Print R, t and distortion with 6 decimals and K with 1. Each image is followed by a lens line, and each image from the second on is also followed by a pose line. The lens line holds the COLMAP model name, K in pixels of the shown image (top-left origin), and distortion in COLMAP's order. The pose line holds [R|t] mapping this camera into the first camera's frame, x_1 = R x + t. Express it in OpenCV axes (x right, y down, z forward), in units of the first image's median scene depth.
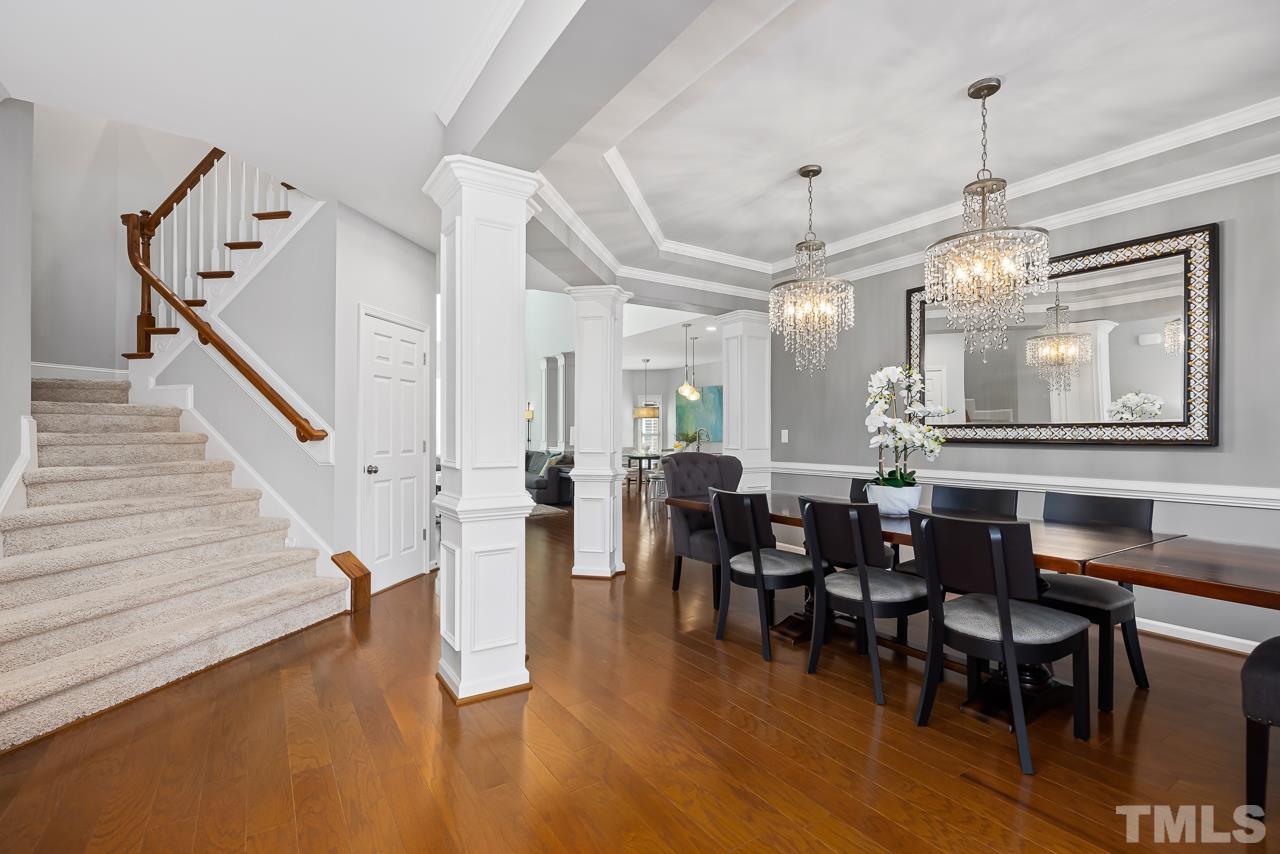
lens RADIAL K [[584.1, 0, 640.0], [0, 584.1, 432.3], [0, 0, 1]] dist [-0.013823, -0.000210]
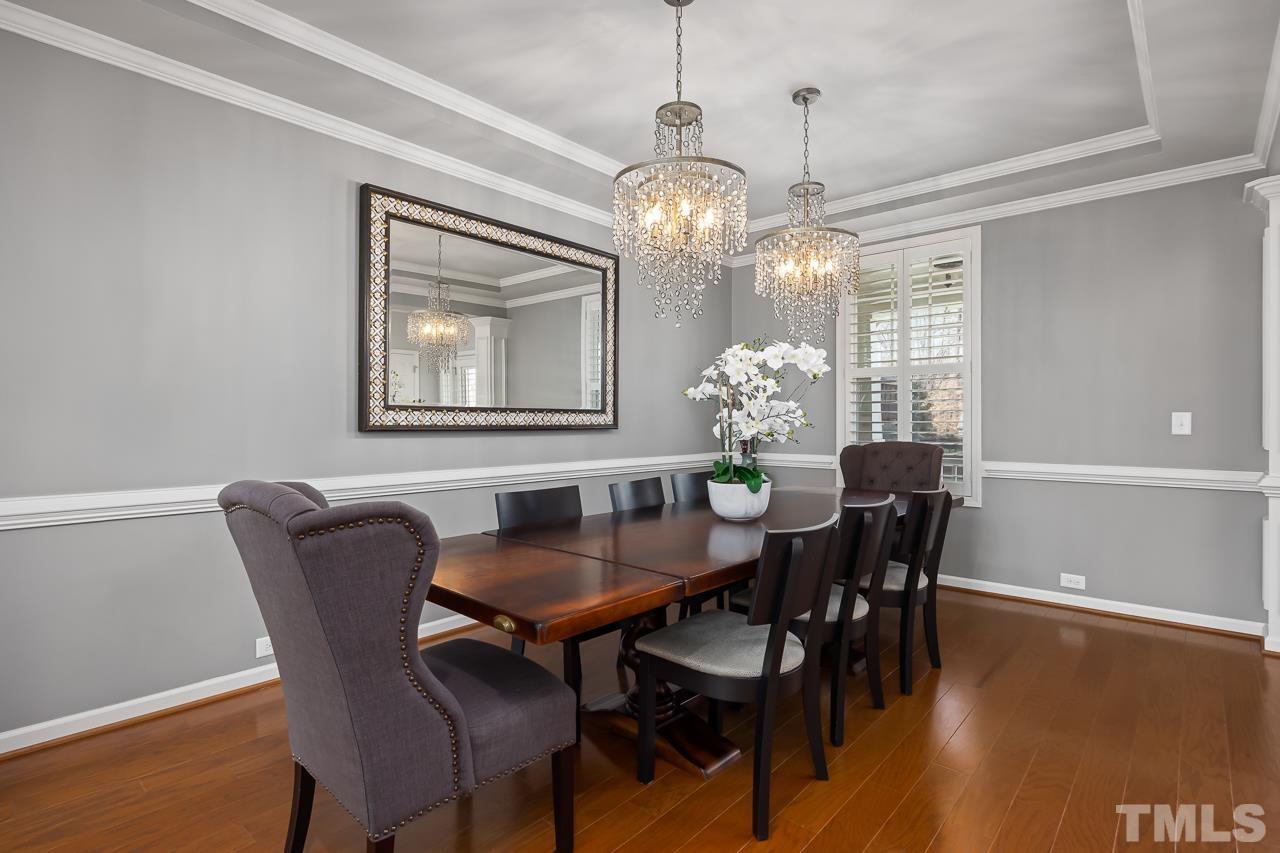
lens RADIAL K [[621.3, 0, 640.5], [0, 621.3, 422.2], [0, 0, 1]] dist [0.000115, 0.000417]
pose [[-0.251995, -0.005992, 0.967710, -0.336734], [-0.006141, 0.999971, 0.004593, 0.001726], [-0.967709, -0.004785, -0.252024, 1.210692]]
